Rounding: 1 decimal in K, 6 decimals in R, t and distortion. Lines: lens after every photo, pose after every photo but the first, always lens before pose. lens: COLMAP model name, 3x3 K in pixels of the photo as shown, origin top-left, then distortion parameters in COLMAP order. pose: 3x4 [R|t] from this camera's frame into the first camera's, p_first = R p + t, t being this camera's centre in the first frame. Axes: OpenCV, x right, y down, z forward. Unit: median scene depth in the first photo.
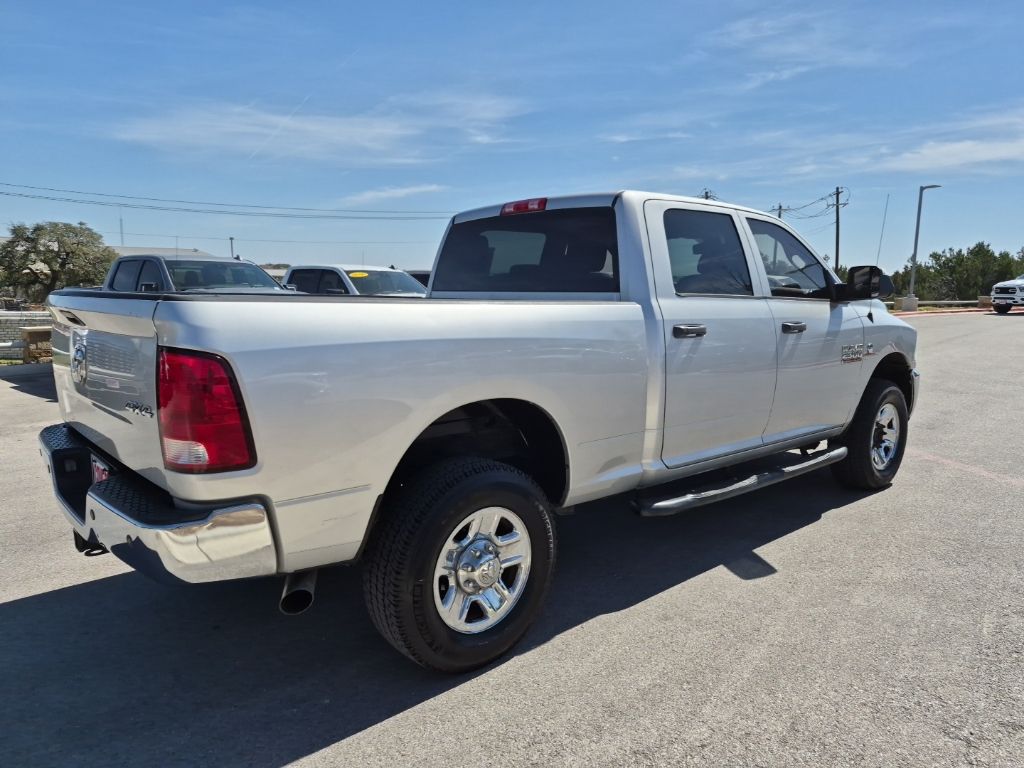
lens RADIAL K [[719.1, 0, 512.0], [0, 719.1, 384.0], [0, 0, 1]] dist [0.078556, -0.073428]
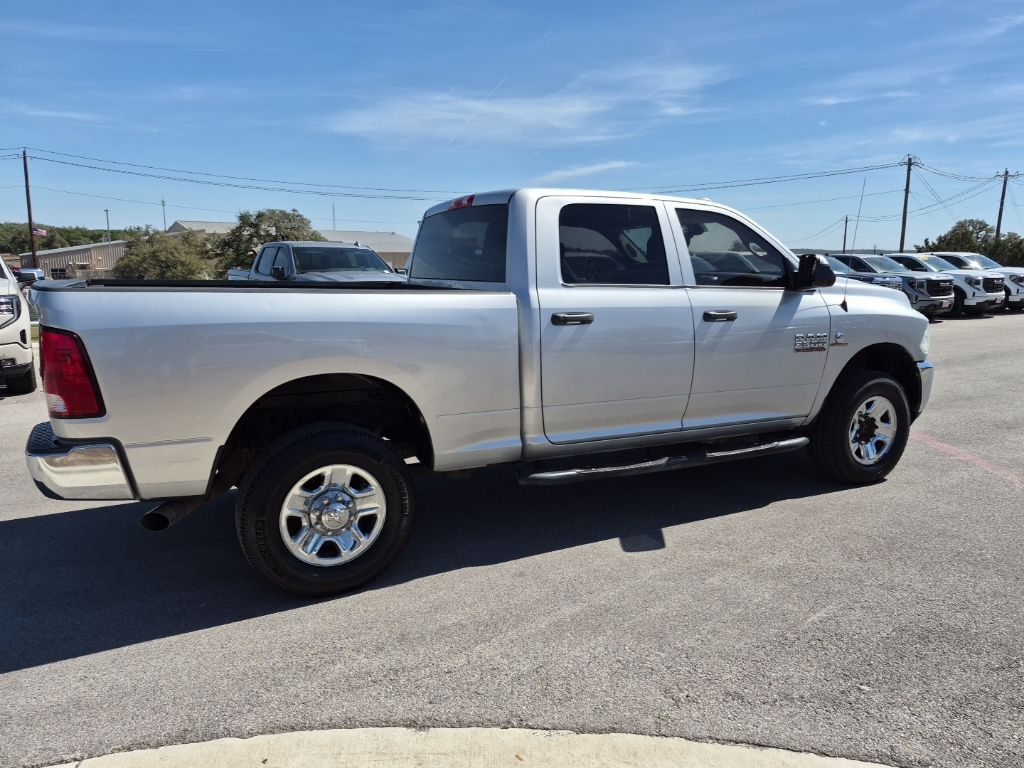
lens RADIAL K [[718.2, 0, 514.0], [0, 718.2, 385.5], [0, 0, 1]] dist [0.071021, -0.057740]
pose [[0.968242, 0.040279, -0.246749, 0.352600], [-0.032420, 0.998832, 0.035834, -0.007531], [0.247904, -0.026696, 0.968417, -0.054554]]
